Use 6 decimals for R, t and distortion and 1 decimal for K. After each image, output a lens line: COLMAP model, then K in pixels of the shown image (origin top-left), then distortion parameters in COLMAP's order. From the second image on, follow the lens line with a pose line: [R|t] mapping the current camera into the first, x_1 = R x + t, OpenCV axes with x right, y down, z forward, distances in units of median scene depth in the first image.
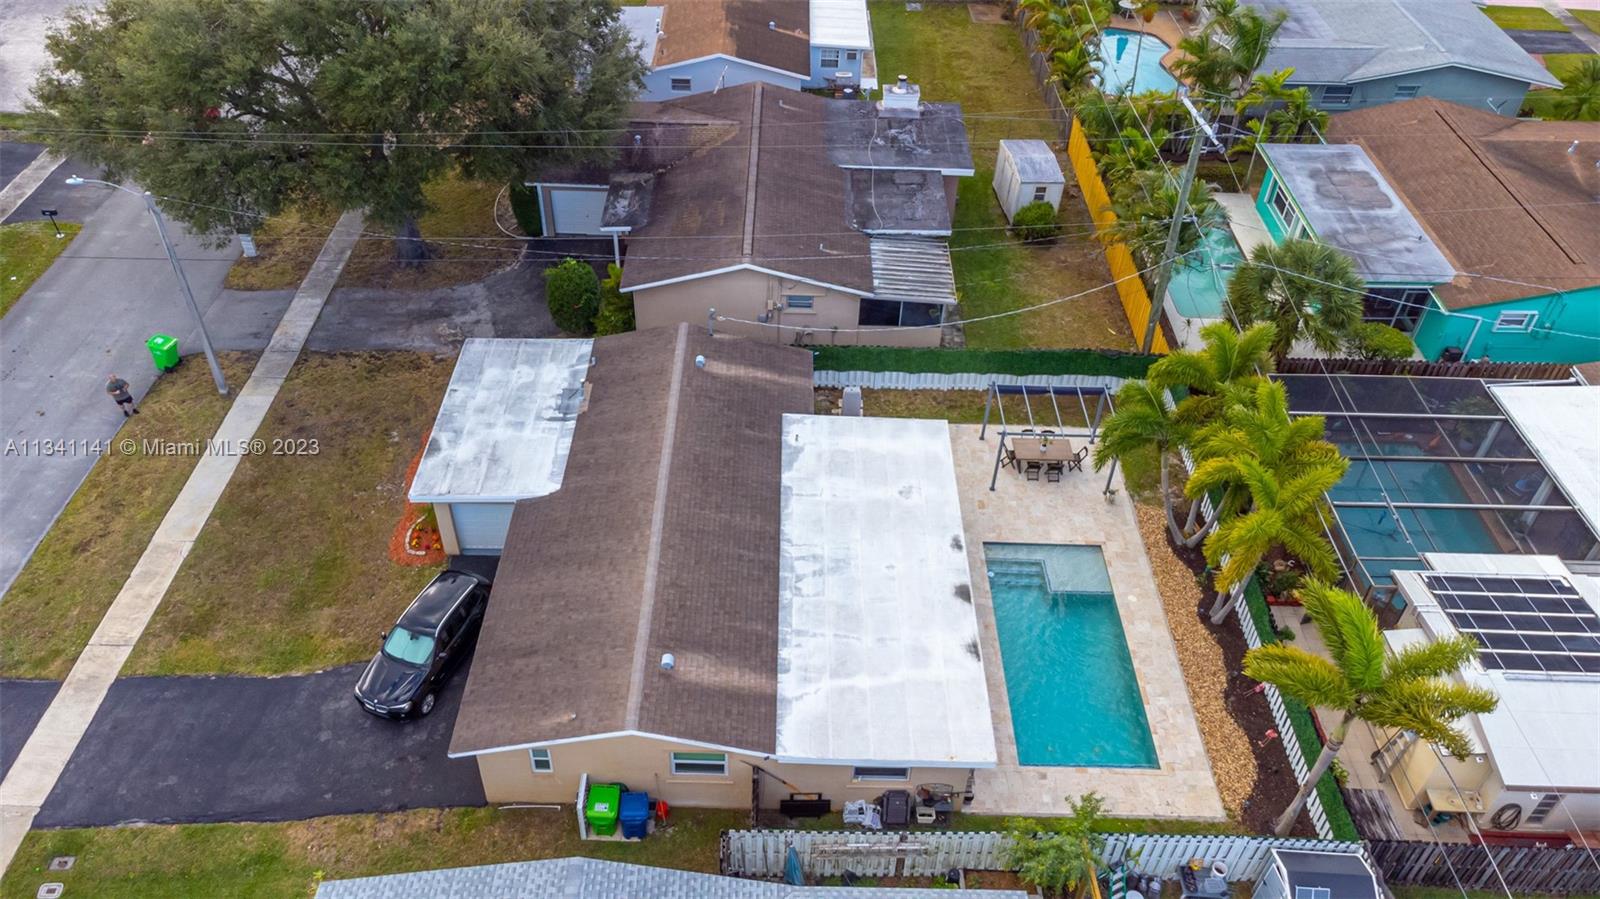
lens RADIAL K [[1196.1, 0, 772.0], [0, 1196.1, 440.8], [0, 0, 1]] dist [0.042235, 0.004357]
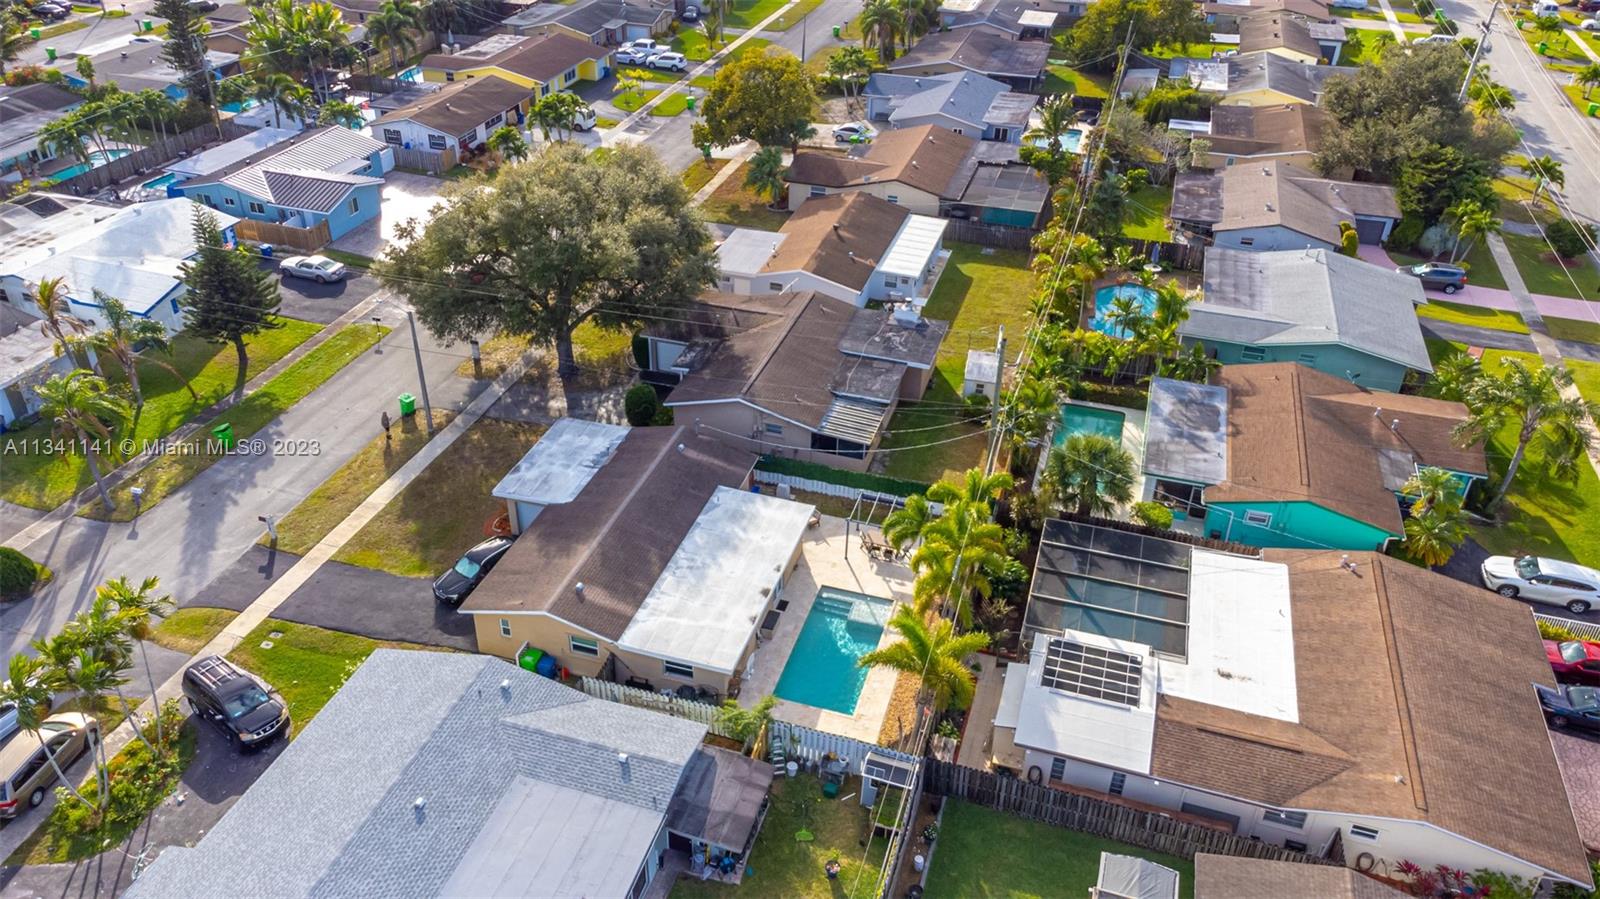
lens RADIAL K [[1196.1, 0, 772.0], [0, 1196.1, 440.8], [0, 0, 1]] dist [0.042235, 0.004357]
pose [[0.956718, 0.148505, -0.250274, 0.473855], [-0.185306, 0.973986, -0.130433, 0.116433], [0.224394, 0.171165, 0.959349, -0.554939]]
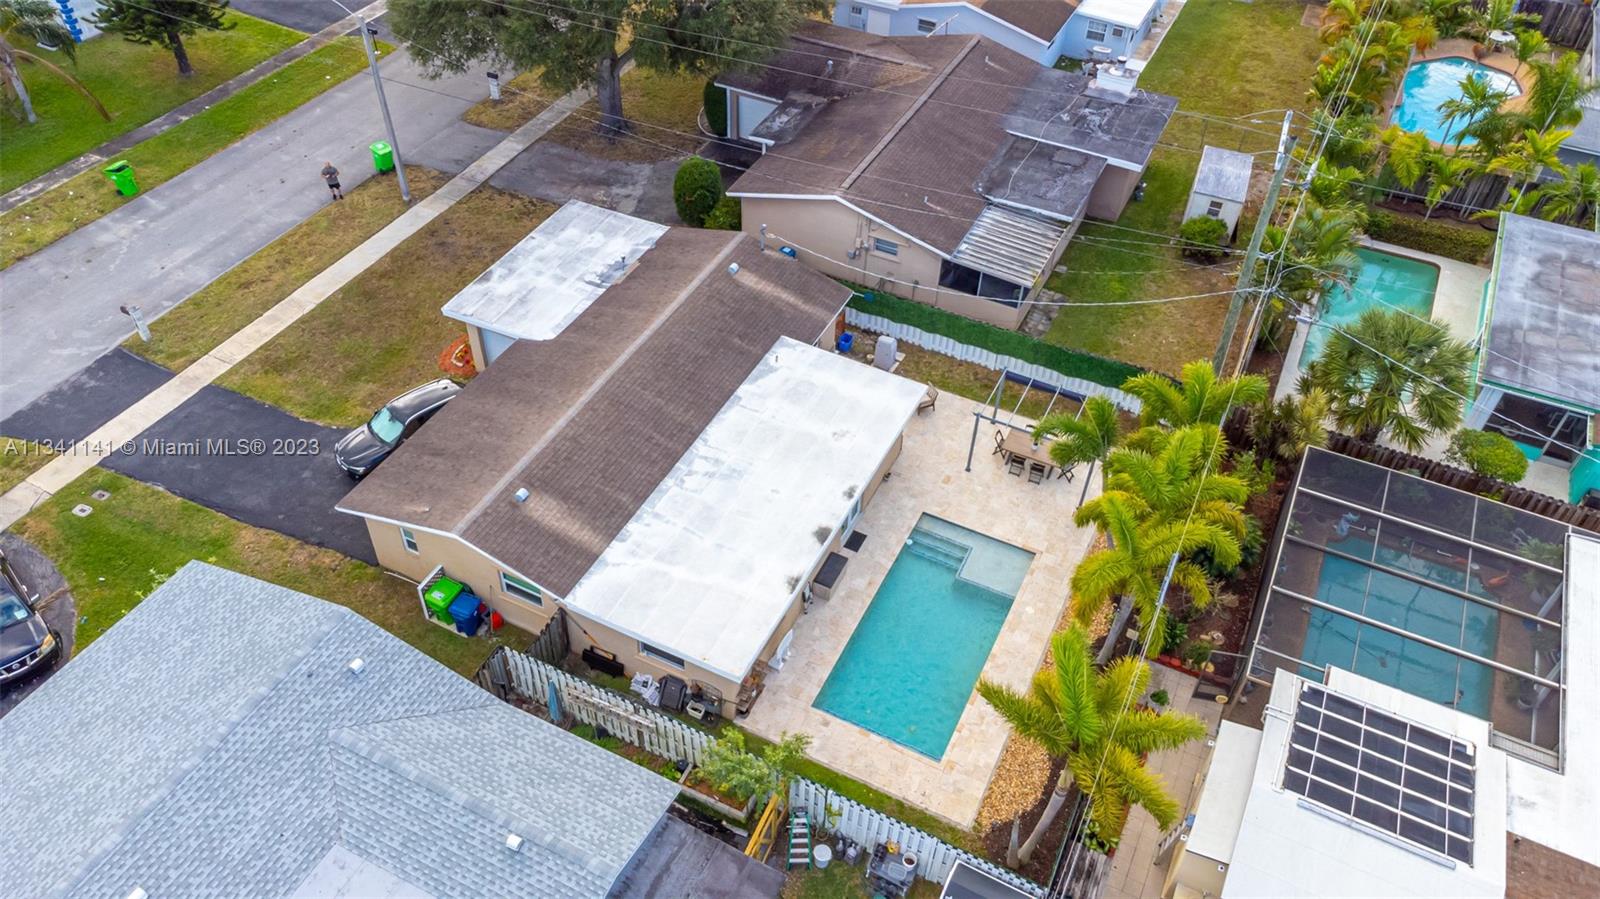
lens RADIAL K [[1196.1, 0, 772.0], [0, 1196.1, 440.8], [0, 0, 1]] dist [0.042235, 0.004357]
pose [[0.897669, 0.299987, -0.322798, 0.363256], [-0.287372, 0.953834, 0.087279, -0.023134], [0.334078, 0.014415, 0.942435, 0.012089]]
